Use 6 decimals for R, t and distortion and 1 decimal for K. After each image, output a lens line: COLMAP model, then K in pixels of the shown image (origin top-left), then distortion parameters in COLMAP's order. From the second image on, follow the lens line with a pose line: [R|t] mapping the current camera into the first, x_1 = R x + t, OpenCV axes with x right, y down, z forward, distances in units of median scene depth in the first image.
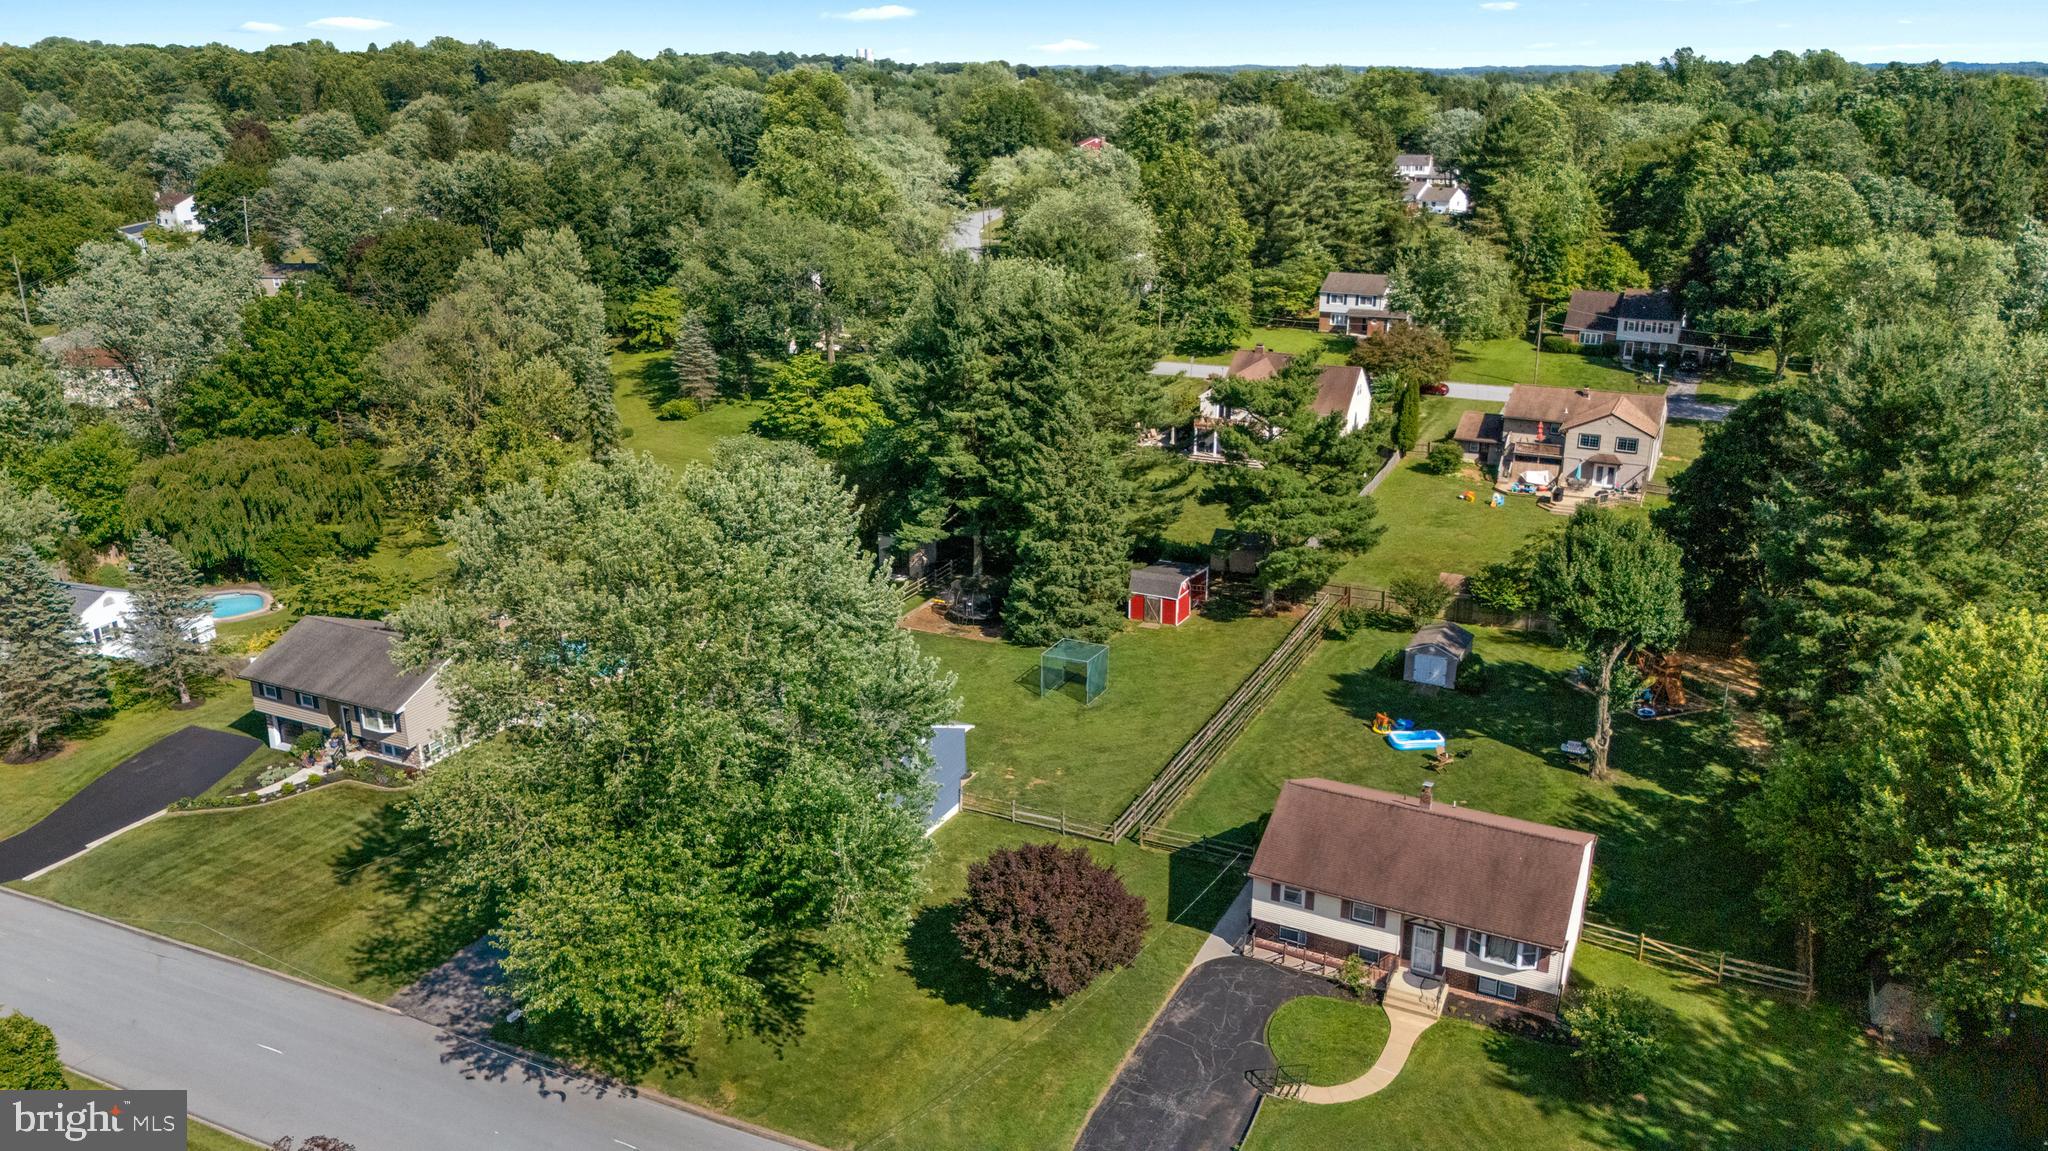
lens RADIAL K [[1519.0, 0, 913.8], [0, 1519.0, 575.2], [0, 0, 1]] dist [0.042593, -0.000284]
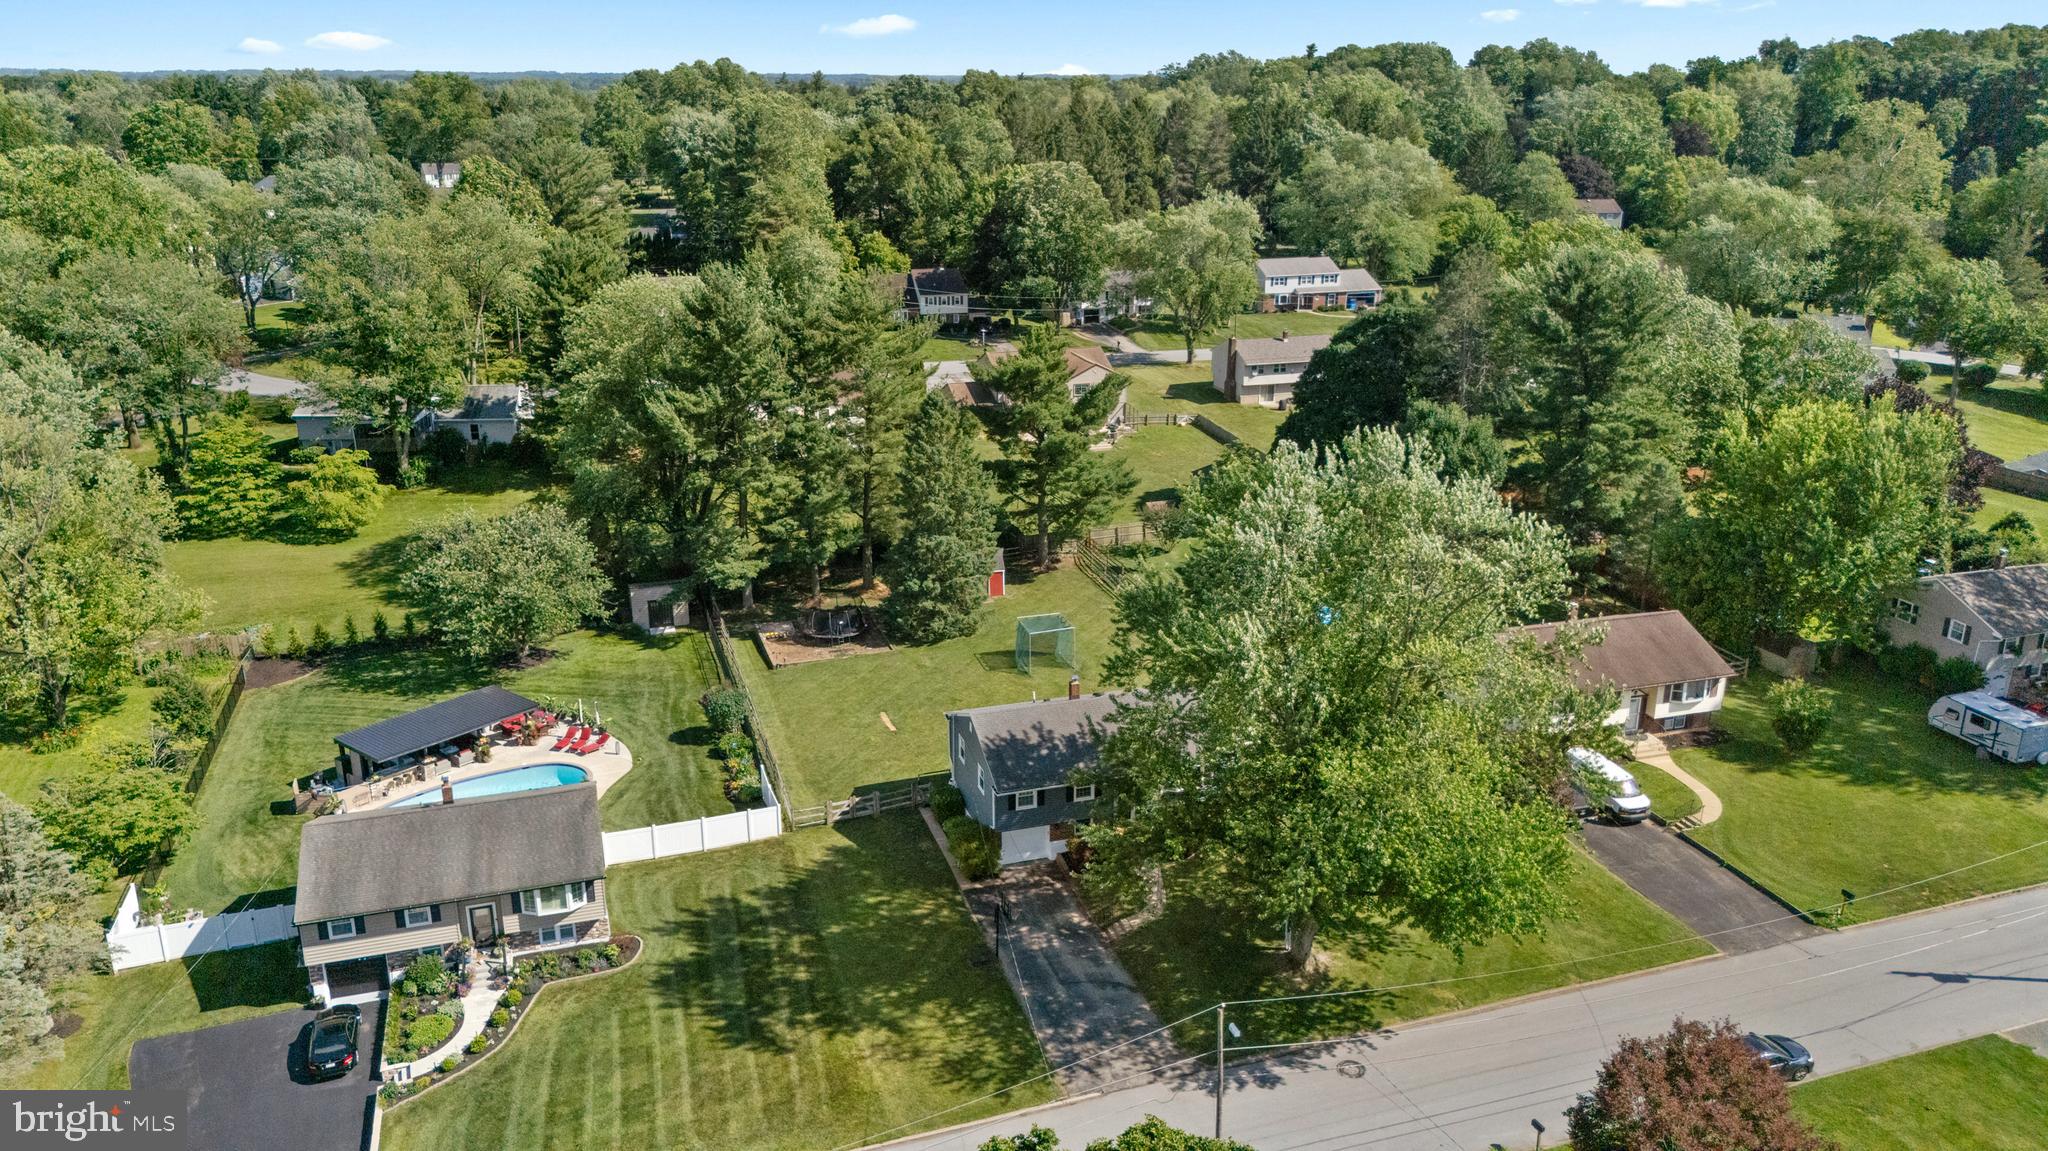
lens RADIAL K [[1458.1, 0, 1014.9], [0, 1458.1, 540.1], [0, 0, 1]] dist [0.110913, 0.000389]
pose [[0.713364, -0.211824, 0.668014, -0.753493], [0.218066, 0.972997, 0.075663, -0.112331], [-0.666003, 0.091696, 0.740292, 0.254673]]
